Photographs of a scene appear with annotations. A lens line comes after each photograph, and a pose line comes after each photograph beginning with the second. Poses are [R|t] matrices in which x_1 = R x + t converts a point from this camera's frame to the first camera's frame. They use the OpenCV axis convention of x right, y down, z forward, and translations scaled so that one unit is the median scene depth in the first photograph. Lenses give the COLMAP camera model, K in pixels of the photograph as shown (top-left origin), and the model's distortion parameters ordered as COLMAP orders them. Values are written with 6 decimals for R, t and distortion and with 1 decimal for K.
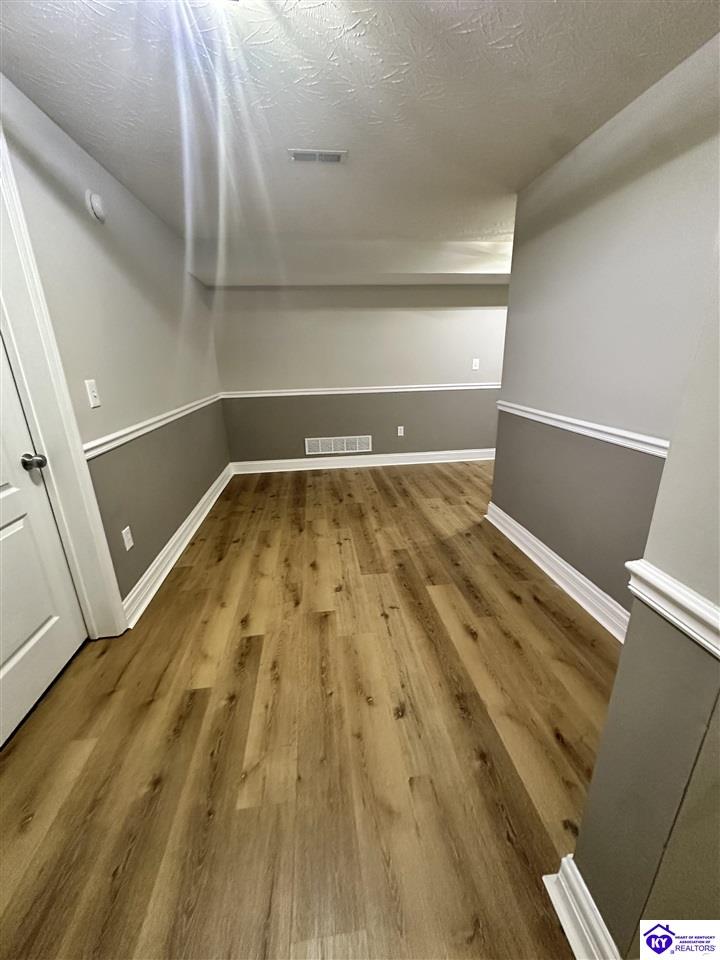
lens RADIAL K [[386.0, 0, 360.4], [0, 386.0, 481.2], [0, 0, 1]] dist [-0.006468, 0.001437]
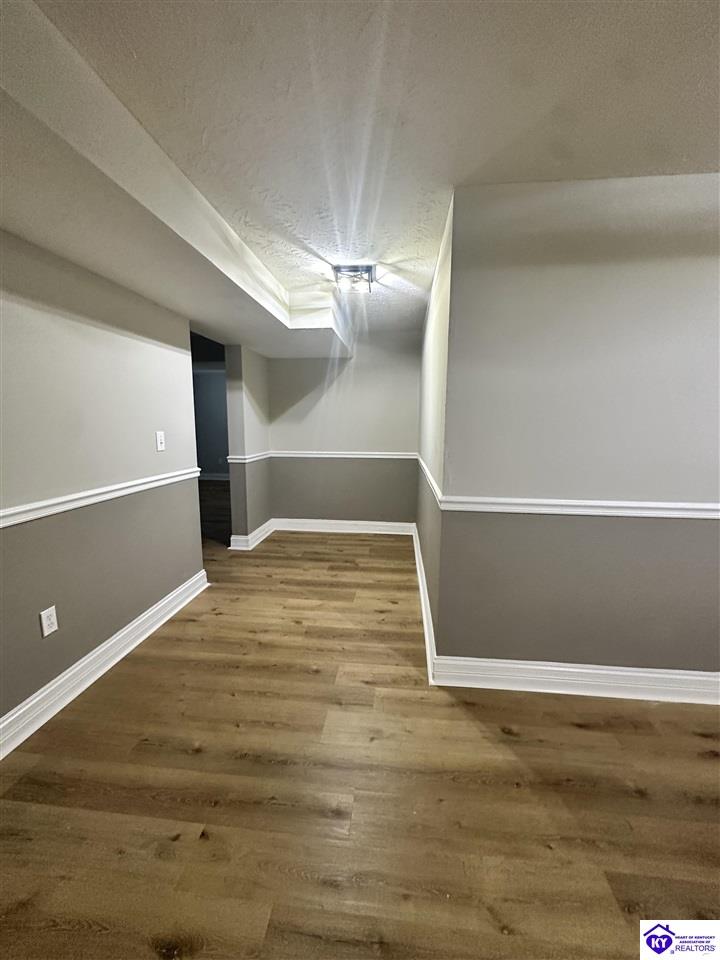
lens RADIAL K [[386.0, 0, 361.4], [0, 386.0, 482.0], [0, 0, 1]] dist [-0.006468, 0.001437]
pose [[0.216846, -0.124061, 0.968291, -0.222904], [0.290014, 0.955297, 0.057448, -0.253989], [-0.932132, 0.268361, 0.243132, 0.801094]]
